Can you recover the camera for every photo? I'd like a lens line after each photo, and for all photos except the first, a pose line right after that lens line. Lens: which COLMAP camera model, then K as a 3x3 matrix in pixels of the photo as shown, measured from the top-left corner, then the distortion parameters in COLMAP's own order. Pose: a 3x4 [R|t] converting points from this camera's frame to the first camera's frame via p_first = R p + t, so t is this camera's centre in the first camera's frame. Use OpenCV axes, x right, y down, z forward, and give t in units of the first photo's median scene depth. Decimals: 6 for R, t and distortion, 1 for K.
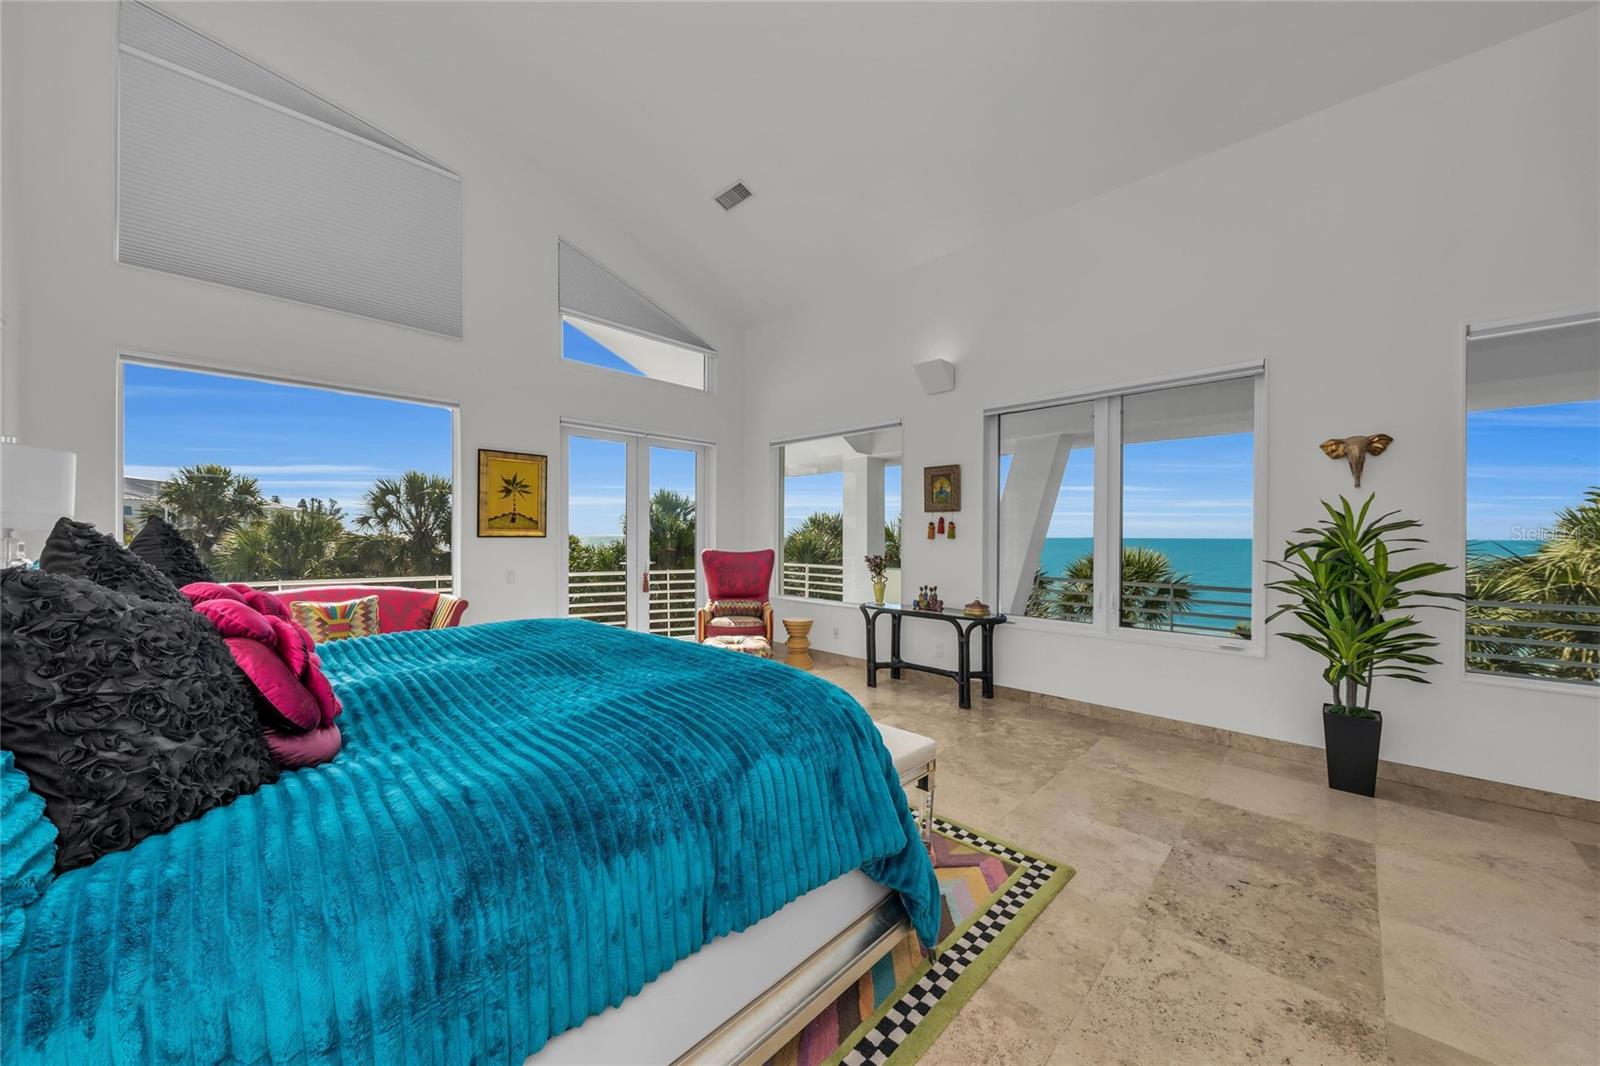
lens RADIAL K [[569.6, 0, 800.0], [0, 569.6, 533.0], [0, 0, 1]] dist [-0.011894, -0.000227]
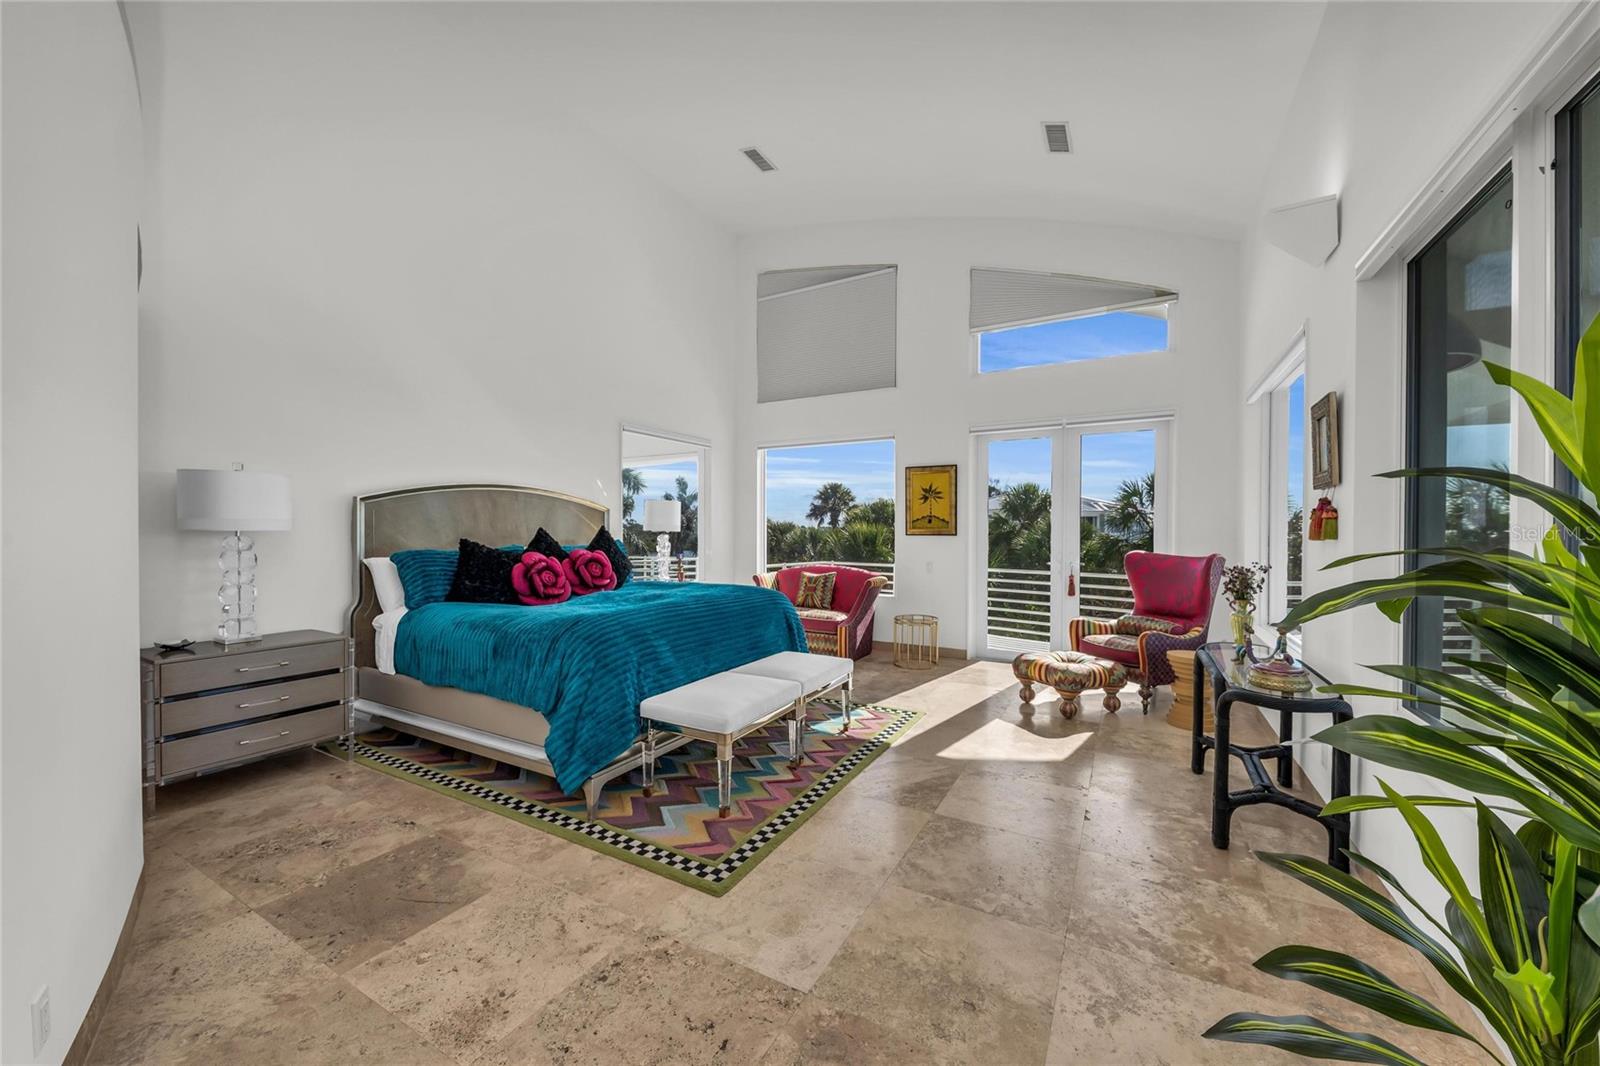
lens RADIAL K [[593.0, 0, 800.0], [0, 593.0, 533.0], [0, 0, 1]] dist [-0.001599, -0.000368]
pose [[0.257806, 0.000235, -0.966197, 0.988855], [0.001225, 0.999999, 0.000570, 0.002426], [0.966196, -0.001331, 0.257806, 0.597469]]
